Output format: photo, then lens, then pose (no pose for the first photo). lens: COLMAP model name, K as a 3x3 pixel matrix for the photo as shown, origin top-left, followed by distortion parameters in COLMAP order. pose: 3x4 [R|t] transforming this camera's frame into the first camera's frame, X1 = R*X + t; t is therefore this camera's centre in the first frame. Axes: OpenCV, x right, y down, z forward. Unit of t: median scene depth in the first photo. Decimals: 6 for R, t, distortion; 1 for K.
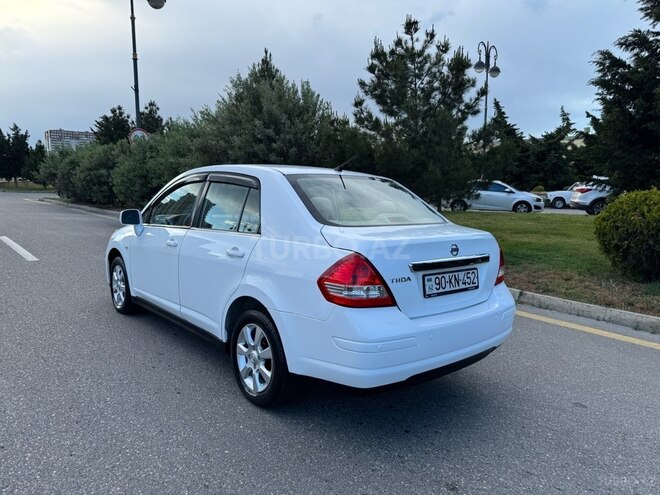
lens RADIAL K [[473.3, 0, 330.0], [0, 473.3, 247.5], [0, 0, 1]] dist [0.030719, -0.047668]
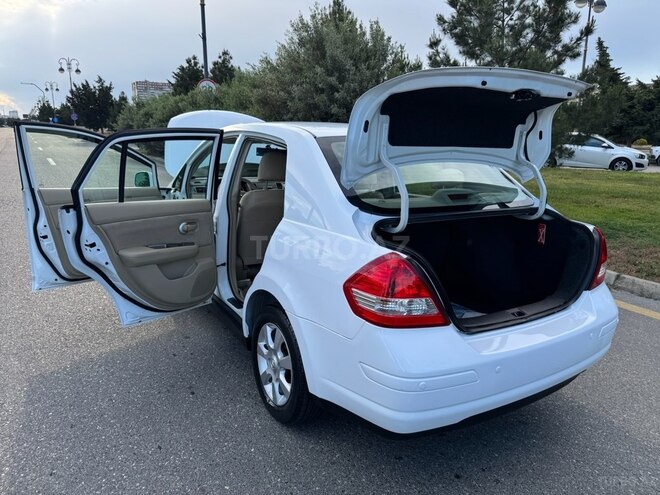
lens RADIAL K [[474.2, 0, 330.0], [0, 474.2, 251.5], [0, 0, 1]] dist [0.001961, -0.004212]
pose [[0.987953, 0.040704, -0.149305, 0.016890], [-0.024347, 0.993657, 0.109788, -0.017918], [0.152827, -0.104830, 0.982677, 0.073553]]
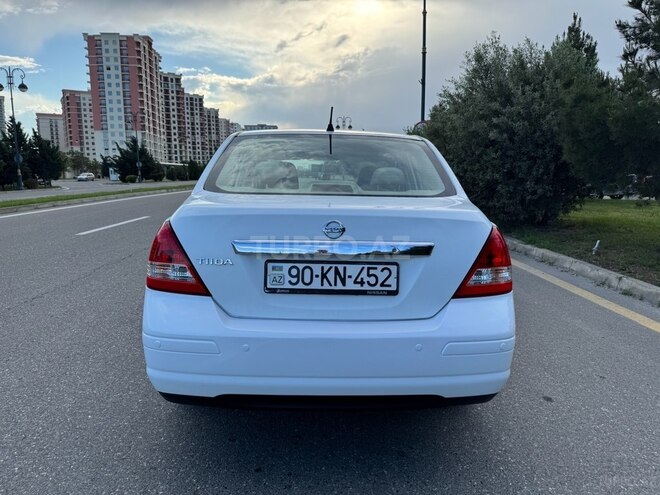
lens RADIAL K [[473.0, 0, 332.2], [0, 473.0, 248.9], [0, 0, 1]] dist [-0.007485, -0.005036]
pose [[0.771500, 0.078152, -0.631411, 0.207908], [-0.068206, 0.996867, 0.040046, 0.002001], [0.632563, 0.012170, 0.774414, 0.151262]]
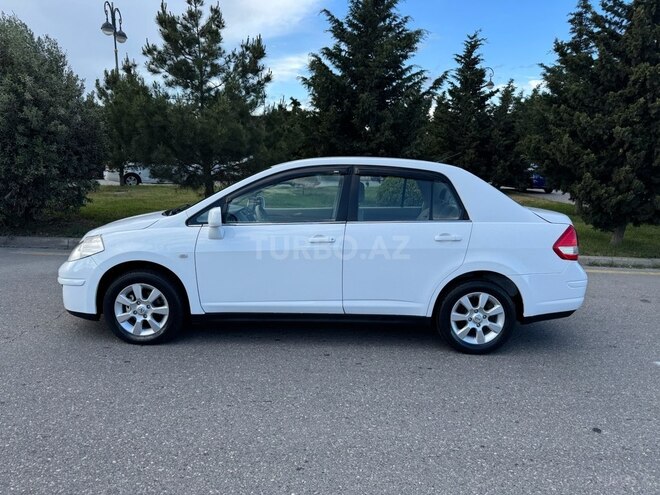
lens RADIAL K [[473.3, 0, 330.0], [0, 473.3, 247.5], [0, 0, 1]] dist [0.030719, -0.047668]
pose [[0.603224, -0.129141, 0.787047, -0.443441], [0.076081, 0.991621, 0.104396, -0.037187], [-0.793935, -0.003095, 0.607995, 0.180295]]
